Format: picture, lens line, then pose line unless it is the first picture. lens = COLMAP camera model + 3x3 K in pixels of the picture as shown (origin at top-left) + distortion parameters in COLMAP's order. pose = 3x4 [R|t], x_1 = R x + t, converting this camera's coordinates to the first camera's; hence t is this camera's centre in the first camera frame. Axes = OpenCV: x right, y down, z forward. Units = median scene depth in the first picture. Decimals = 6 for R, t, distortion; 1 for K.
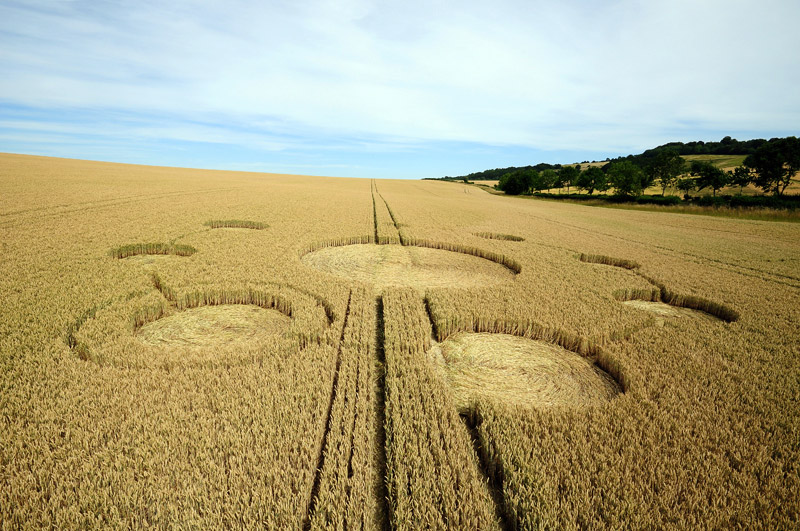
lens RADIAL K [[411.0, 0, 396.4], [0, 411.0, 264.2], [0, 0, 1]] dist [-0.000575, 0.027858]
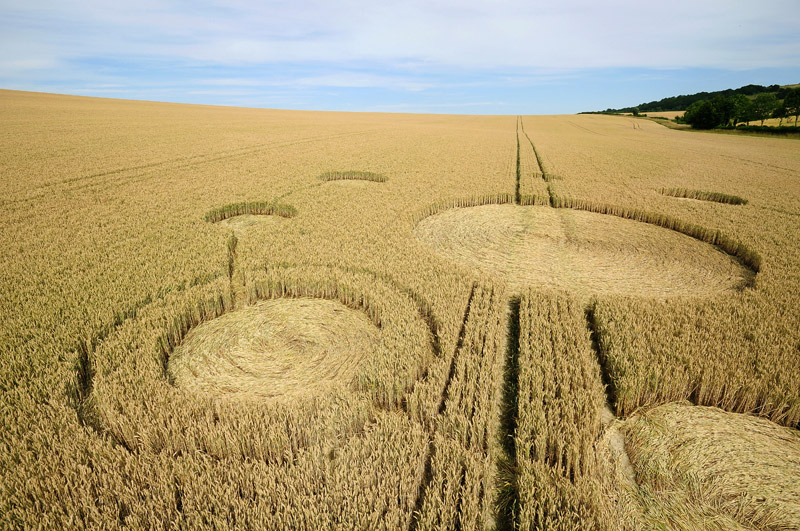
lens RADIAL K [[405.8, 0, 396.7], [0, 405.8, 263.7], [0, 0, 1]] dist [0.021566, -0.005699]
pose [[0.944875, 0.079940, -0.317524, -0.010259], [-0.034498, 0.988647, 0.146244, -0.043024], [0.325610, -0.127229, 0.936905, 0.190645]]
